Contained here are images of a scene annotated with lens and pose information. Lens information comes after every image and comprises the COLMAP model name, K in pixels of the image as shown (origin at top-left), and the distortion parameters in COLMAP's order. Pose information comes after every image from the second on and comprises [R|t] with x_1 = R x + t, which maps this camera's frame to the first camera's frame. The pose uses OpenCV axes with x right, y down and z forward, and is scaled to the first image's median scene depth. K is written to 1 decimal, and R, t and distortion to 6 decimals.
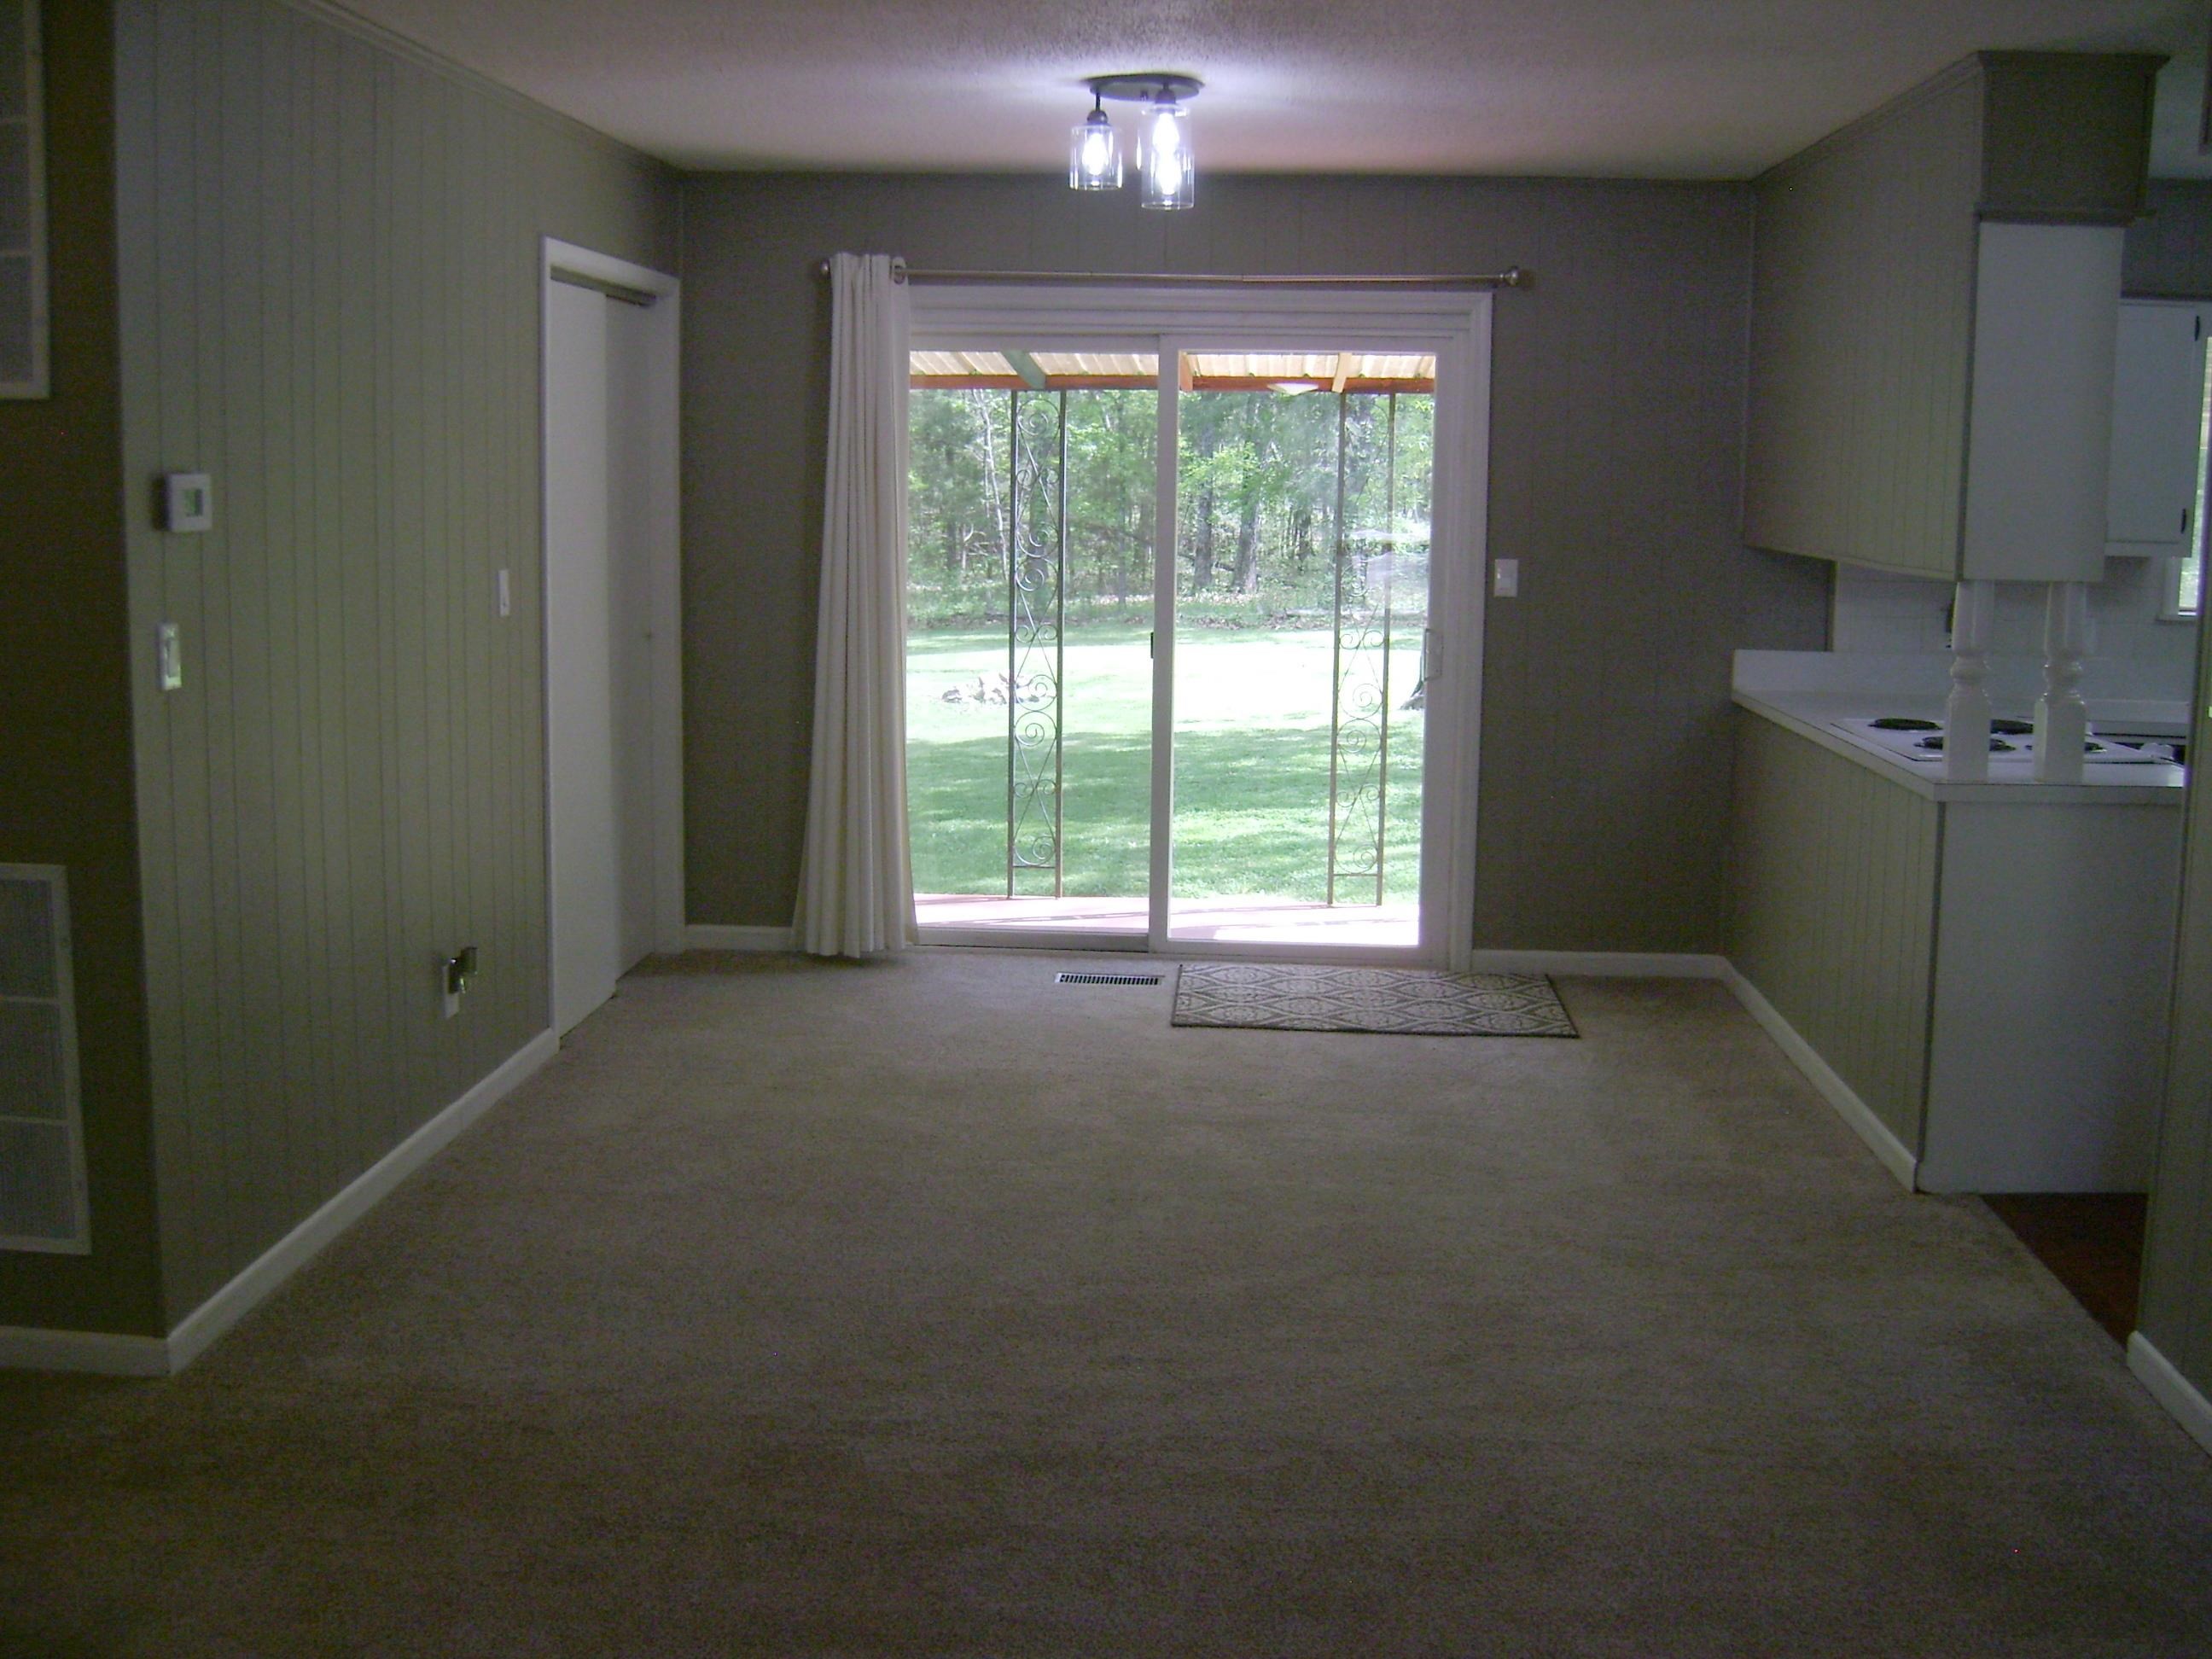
lens RADIAL K [[2281.9, 0, 1106.0], [0, 2281.9, 829.5], [0, 0, 1]] dist [-0.134696, 0.030677]
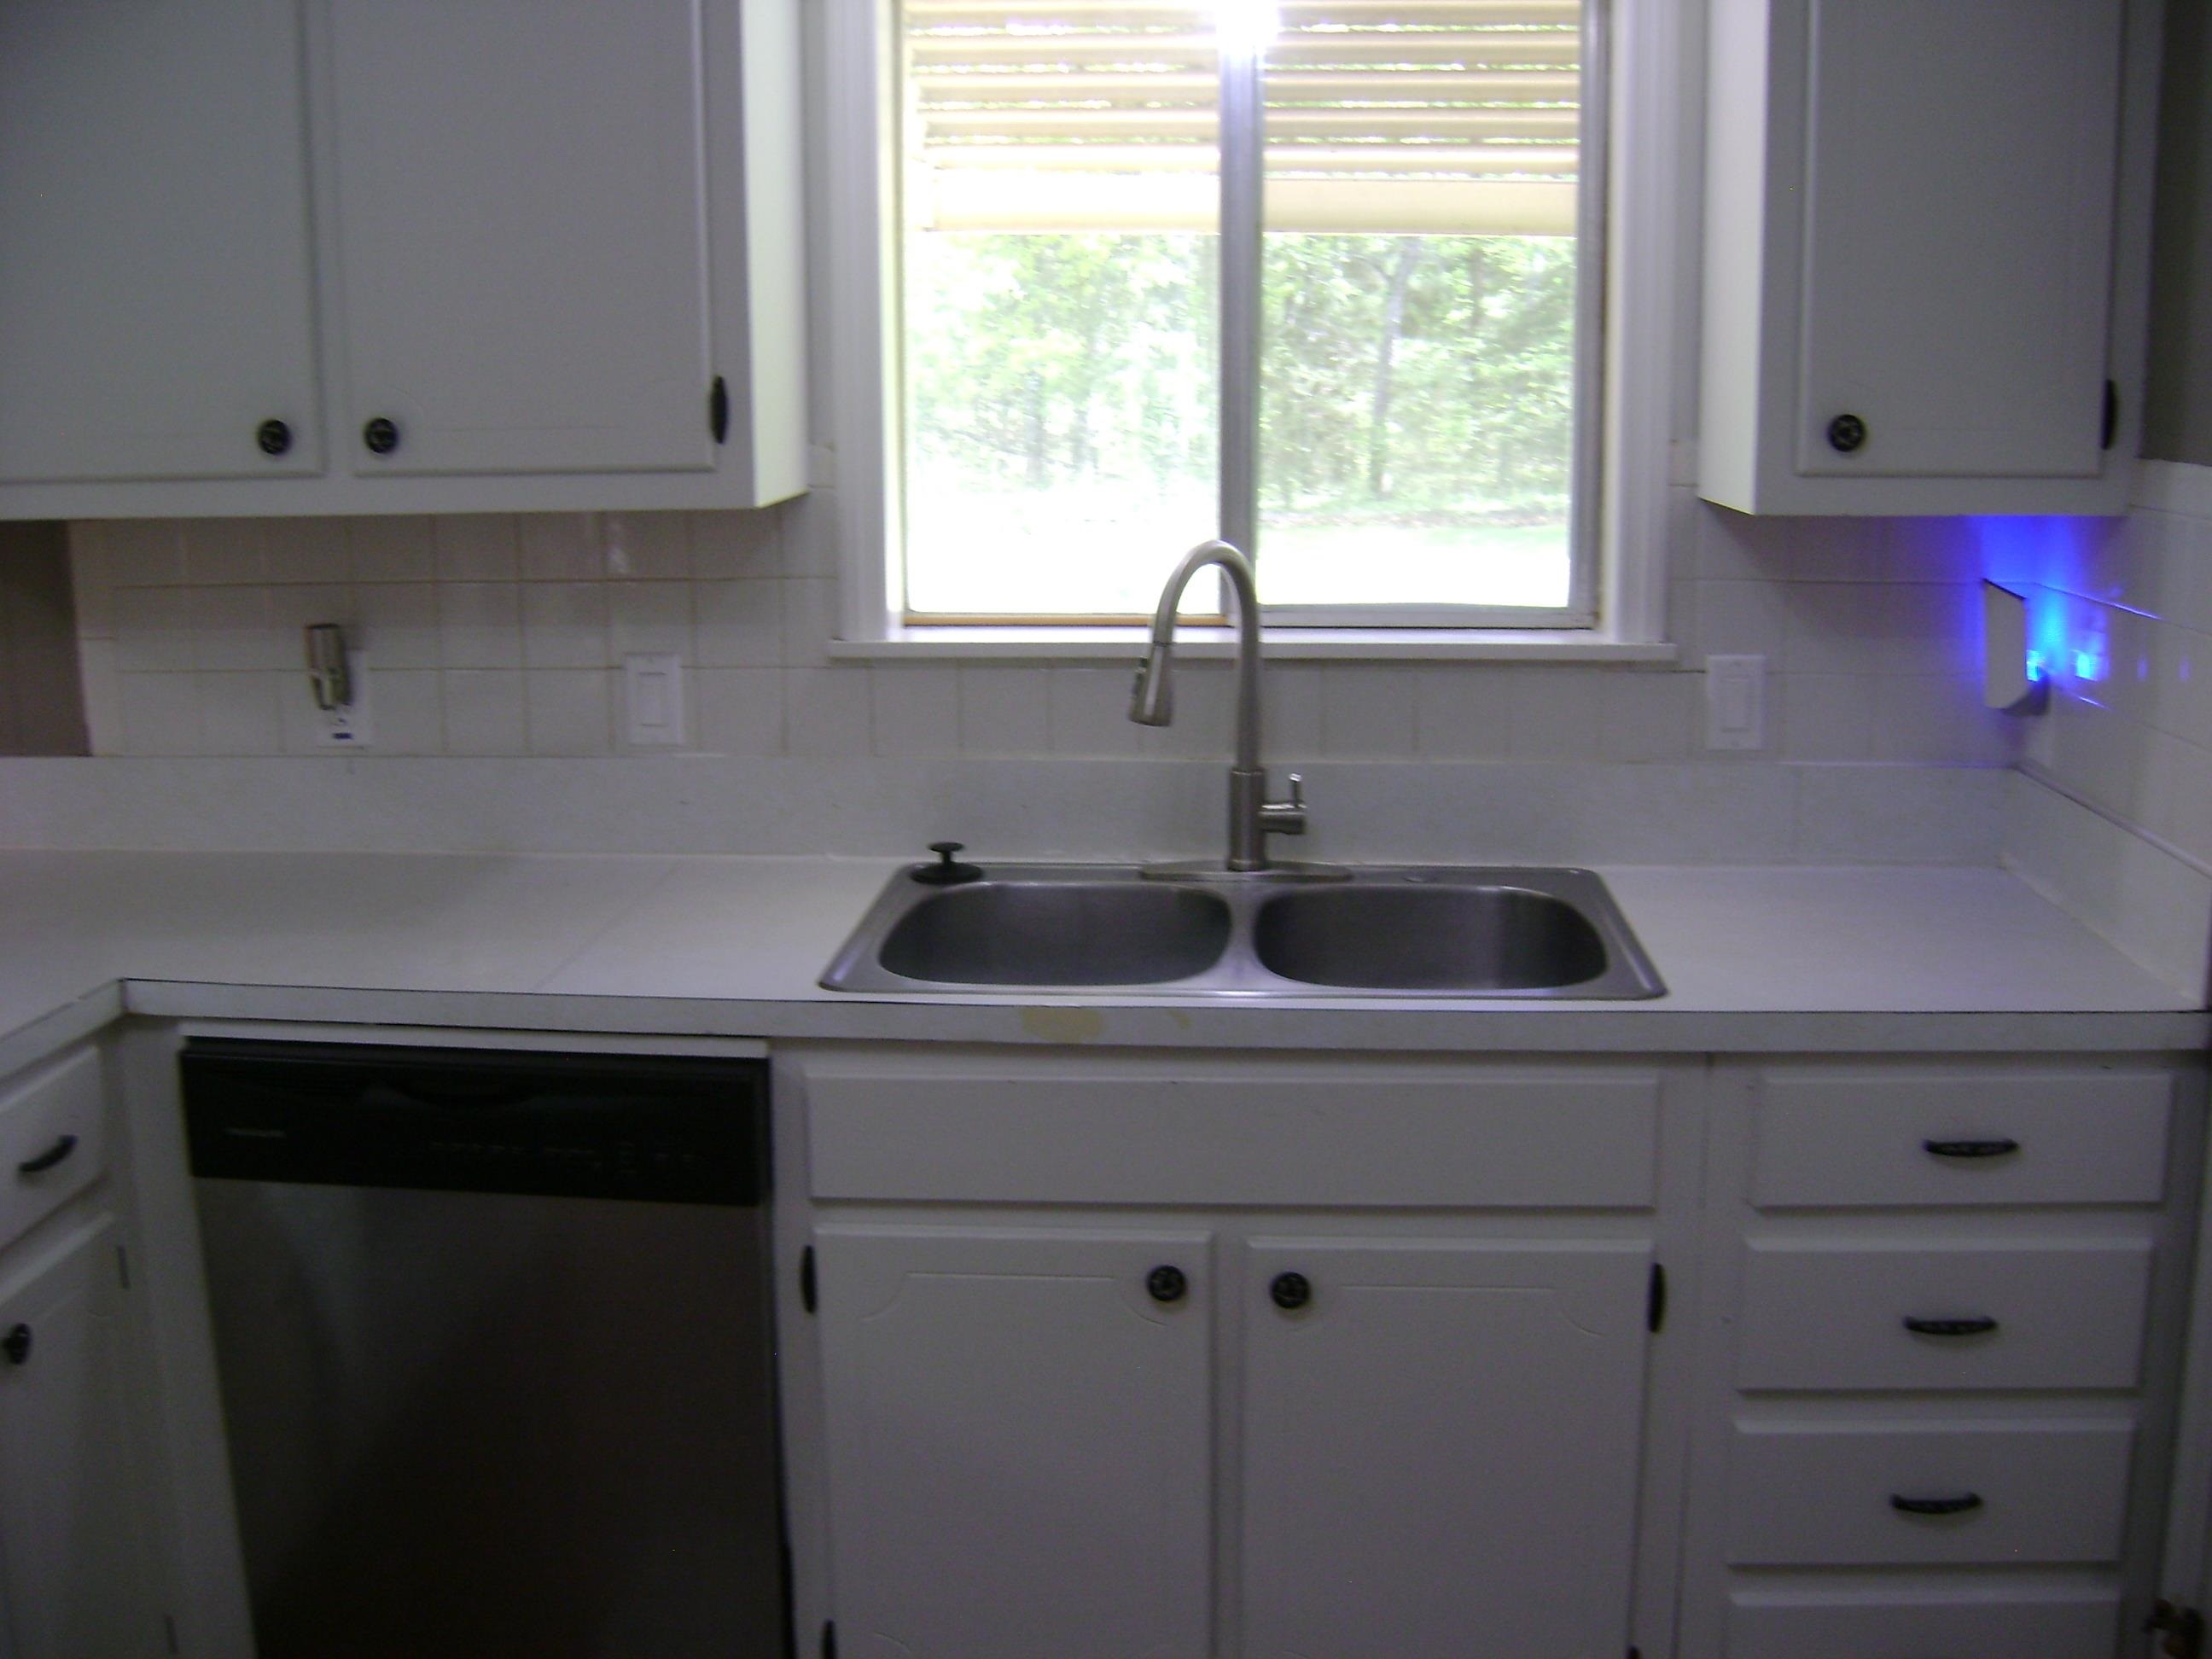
lens RADIAL K [[2281.9, 0, 1106.0], [0, 2281.9, 829.5], [0, 0, 1]] dist [-0.134696, 0.030677]
pose [[0.999743, -0.018828, -0.012655, 0.526914], [0.019395, 0.998742, 0.046238, -0.081244], [0.011769, -0.046471, 0.998850, 0.584247]]
